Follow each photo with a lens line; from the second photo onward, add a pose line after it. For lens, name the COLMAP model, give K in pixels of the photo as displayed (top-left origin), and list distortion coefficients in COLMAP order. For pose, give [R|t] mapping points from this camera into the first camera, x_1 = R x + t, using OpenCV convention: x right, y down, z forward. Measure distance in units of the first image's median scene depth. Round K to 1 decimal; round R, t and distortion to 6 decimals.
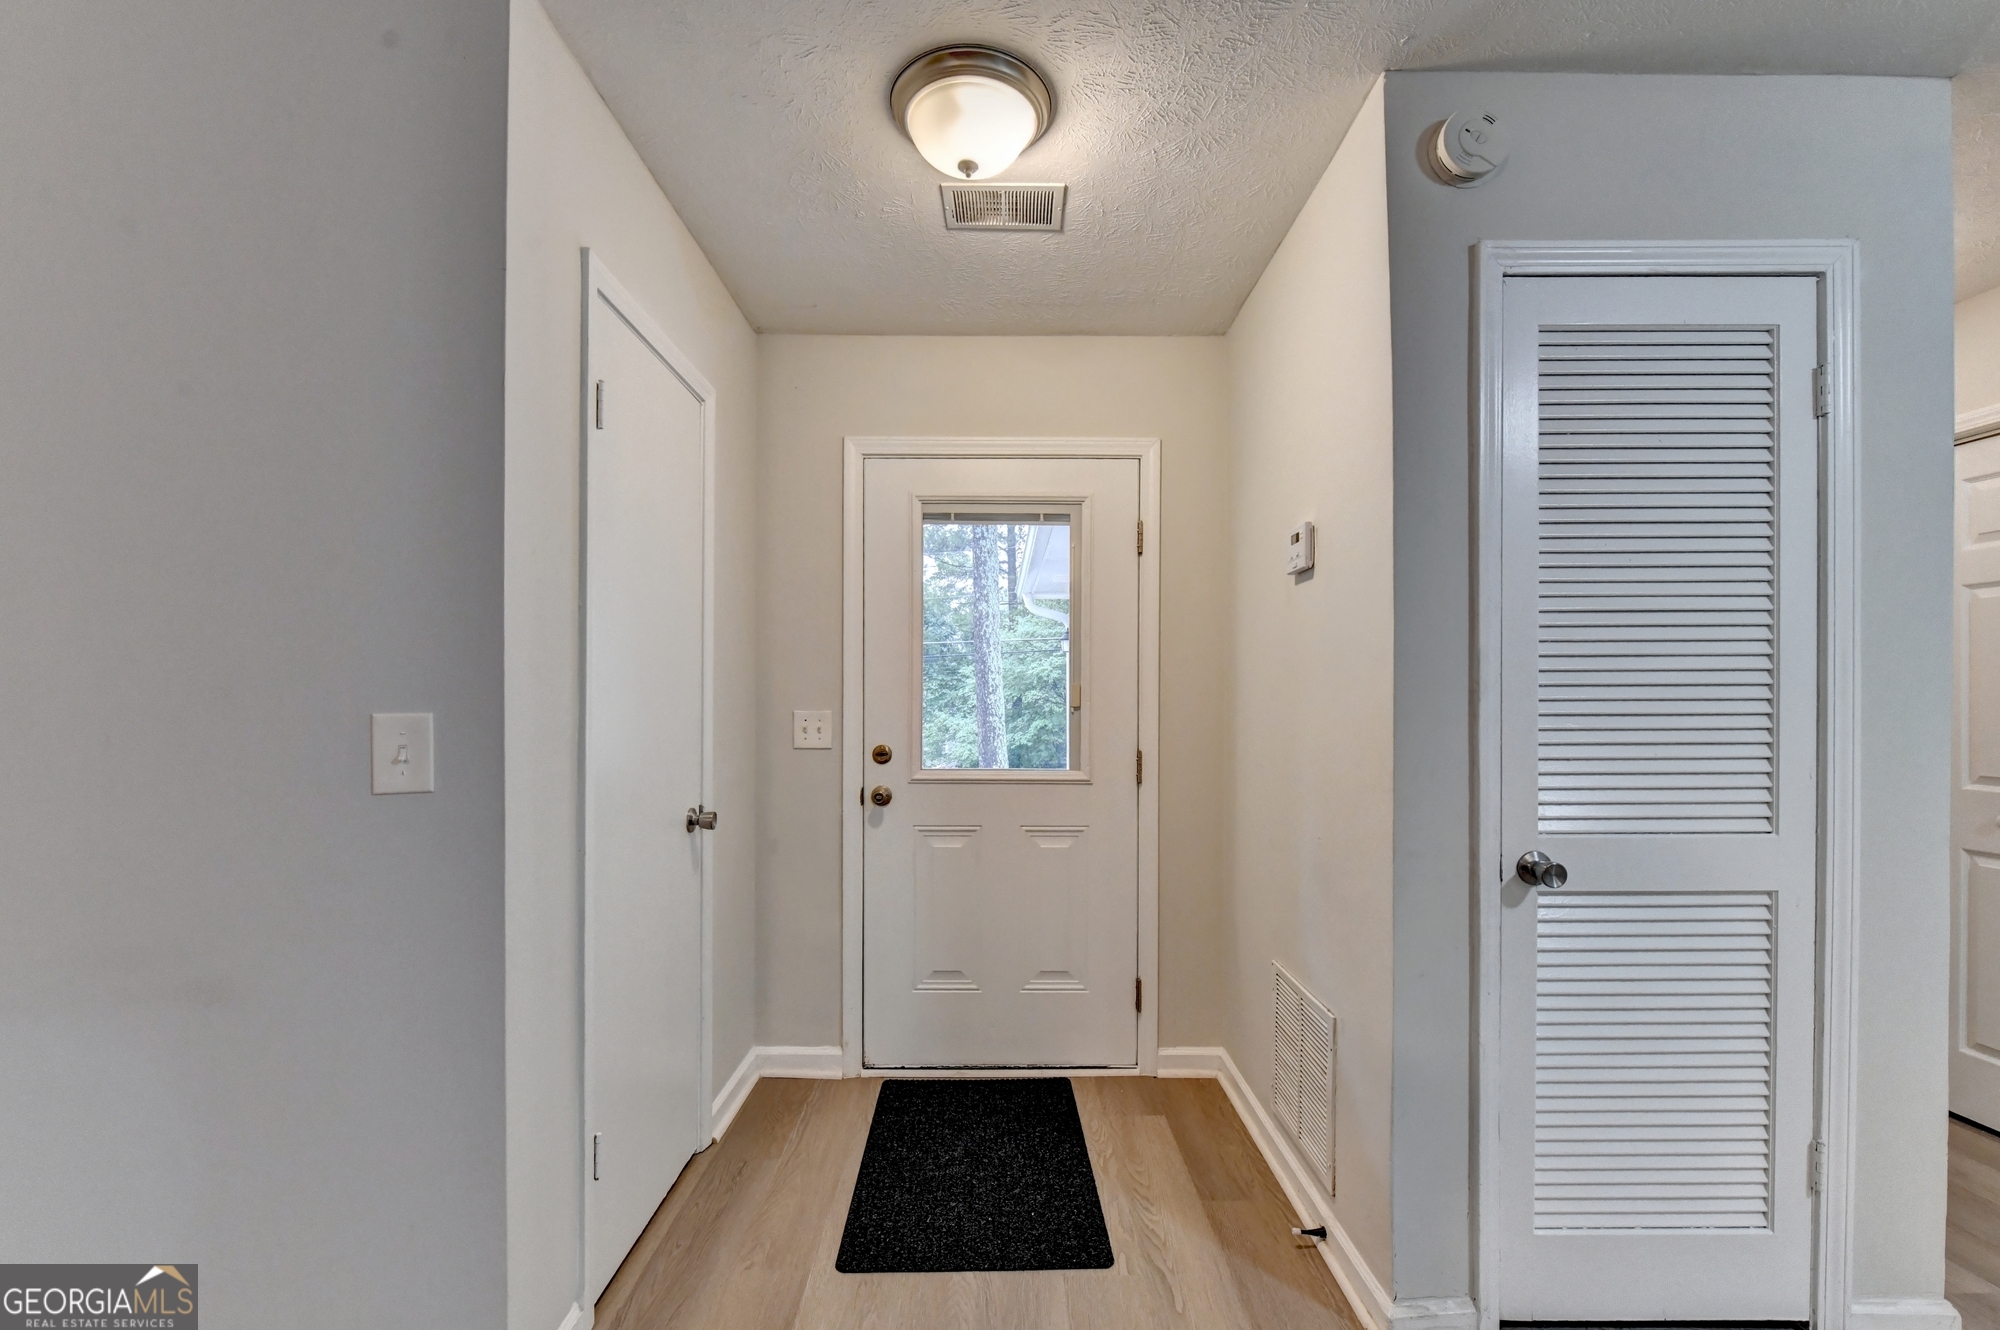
lens RADIAL K [[817.4, 0, 993.7], [0, 817.4, 702.4], [0, 0, 1]] dist [-0.010820, 0.000905]
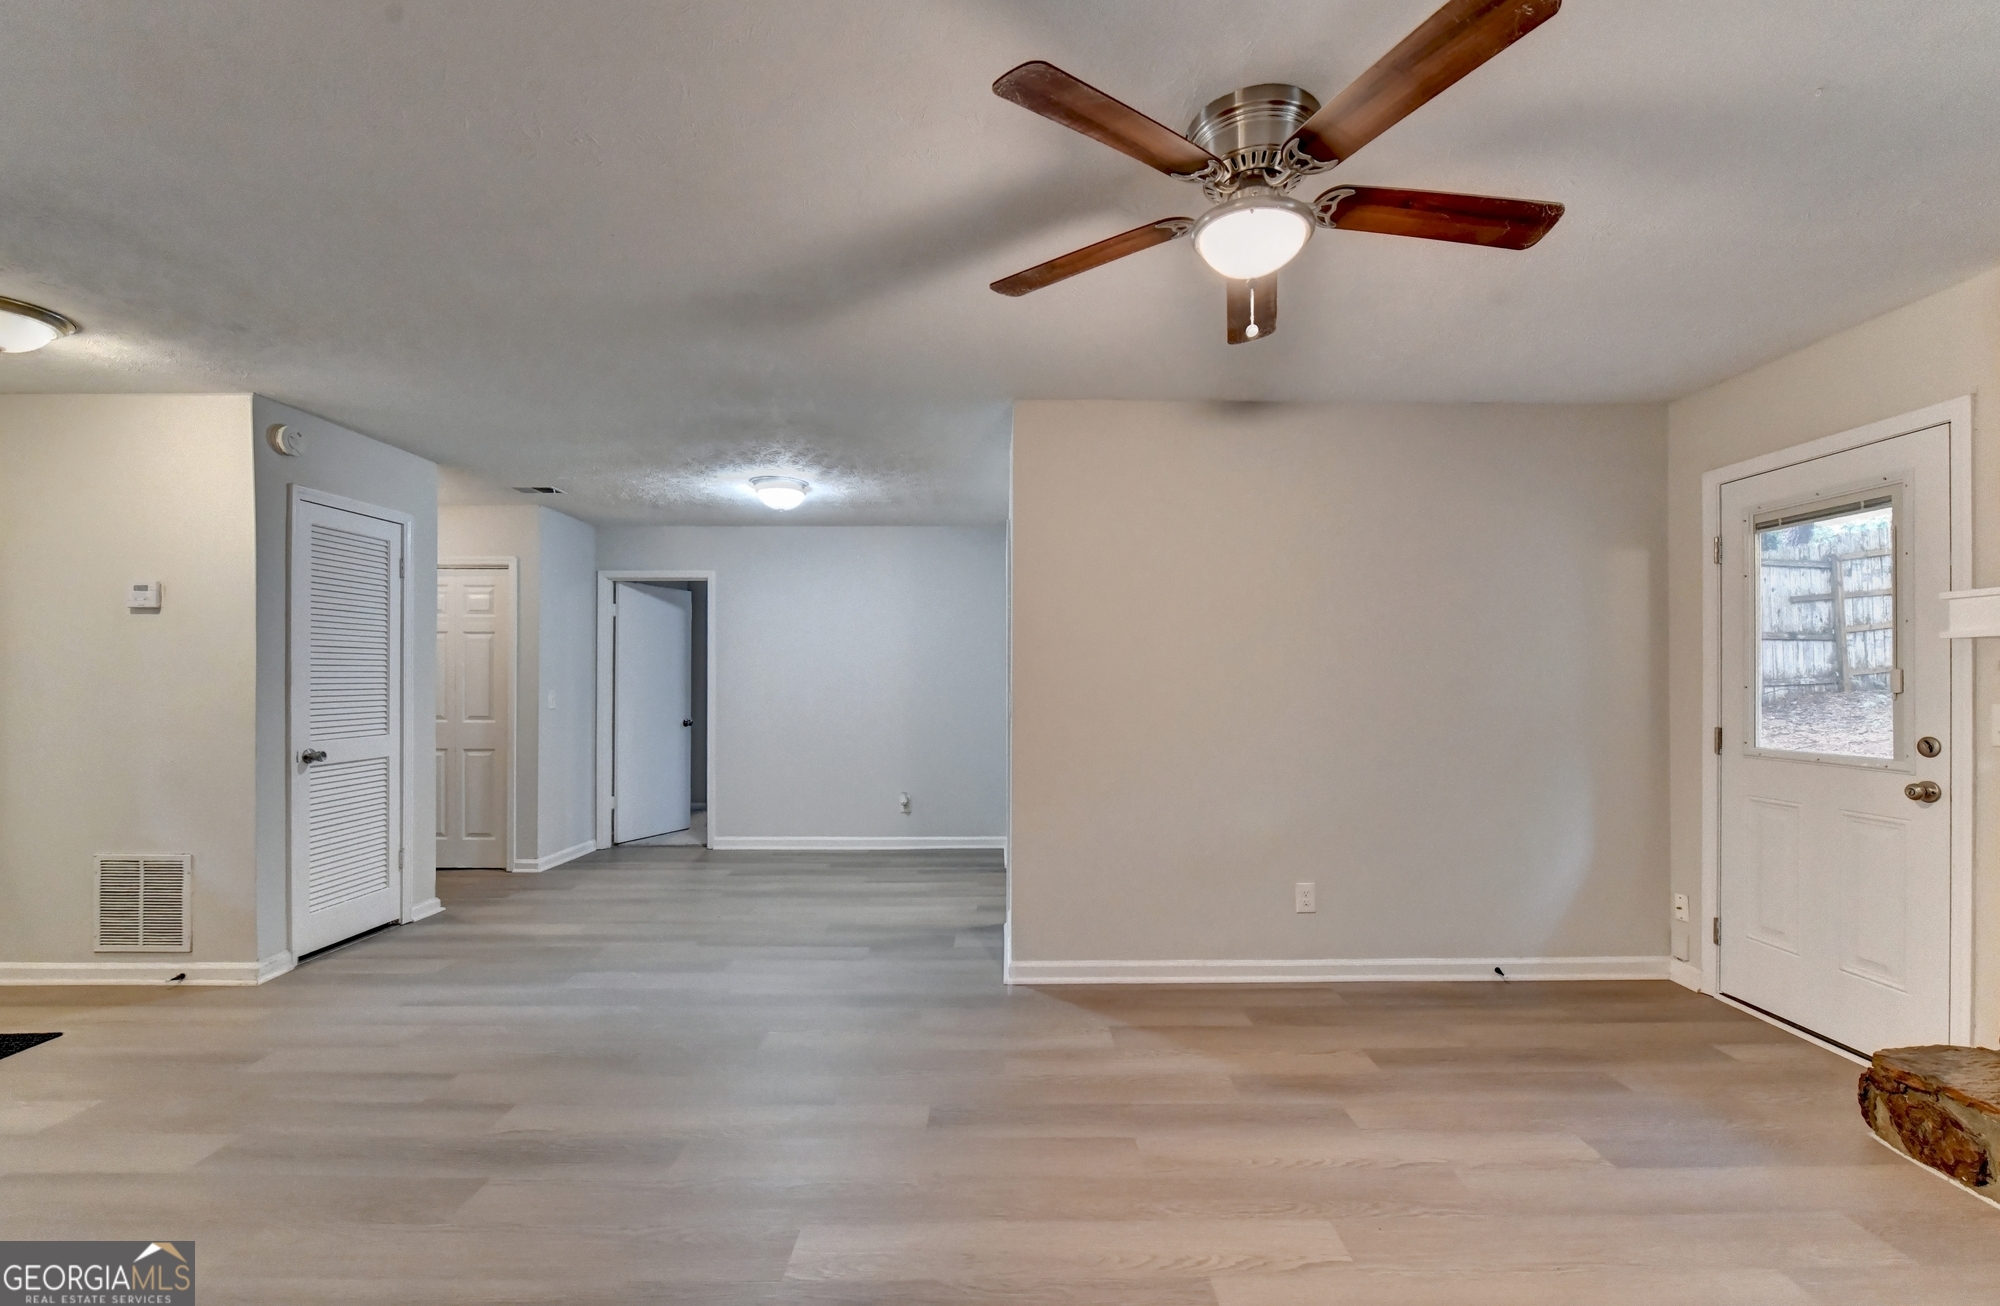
lens RADIAL K [[821.8, 0, 1026.7], [0, 821.8, 680.6], [0, 0, 1]] dist [-0.000885, -0.000294]
pose [[-0.014565, 0.000357, 0.999894, -1.685673], [0.001574, 0.999999, -0.000334, -0.007640], [-0.999893, 0.001569, -0.014565, -1.003869]]
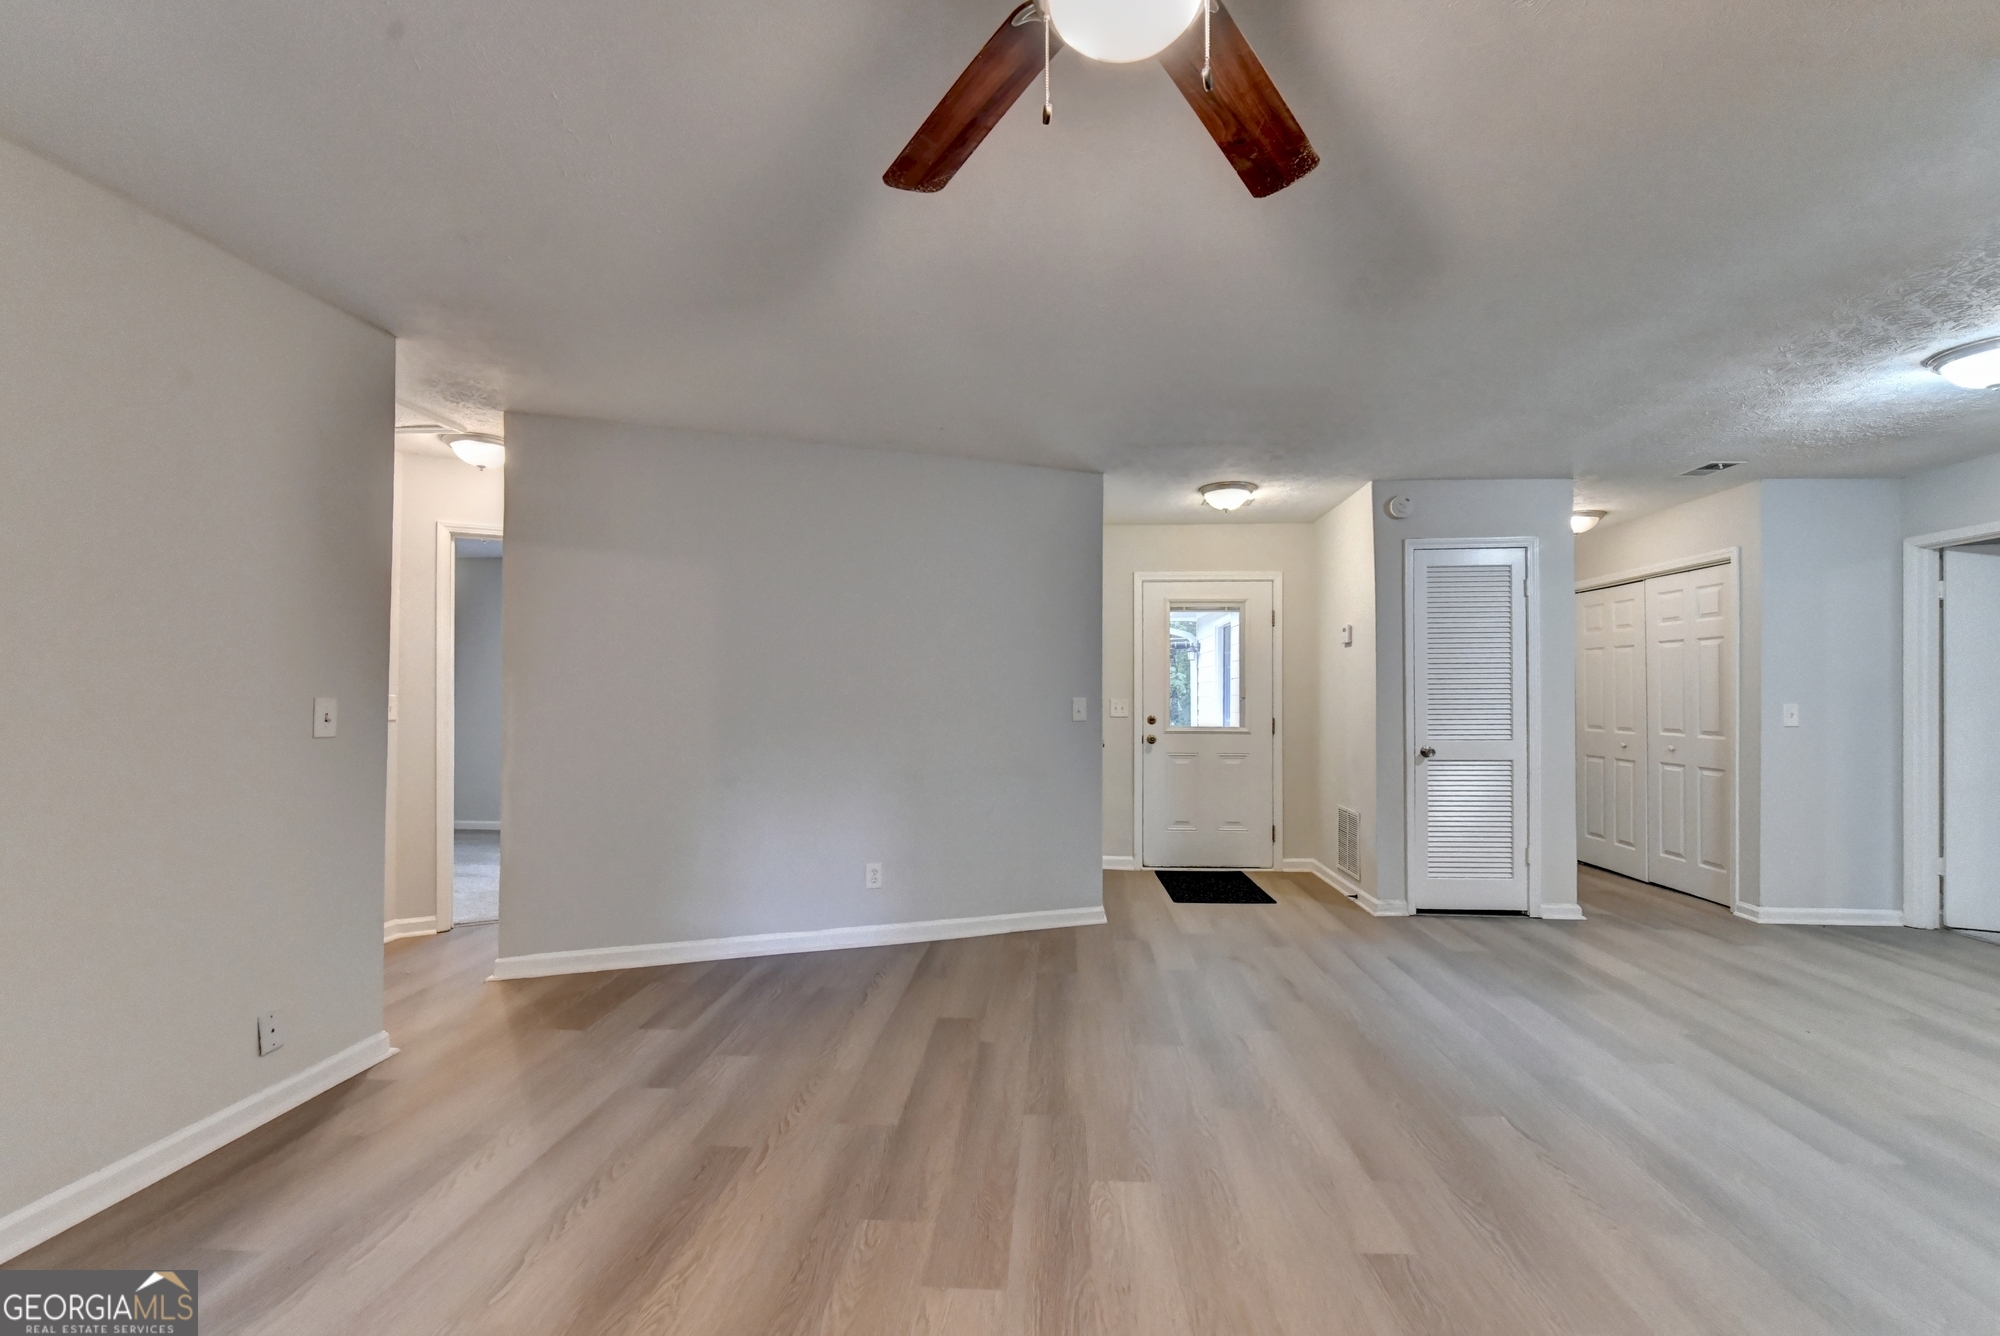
lens RADIAL K [[831.2, 0, 1010.1], [0, 831.2, 684.3], [0, 0, 1]] dist [-0.003928, -0.000494]
pose [[0.998047, -0.001281, -0.062448, -0.630420], [0.000307, 0.999878, -0.015601, 0.007940], [0.062461, 0.015552, 0.997926, -2.043967]]
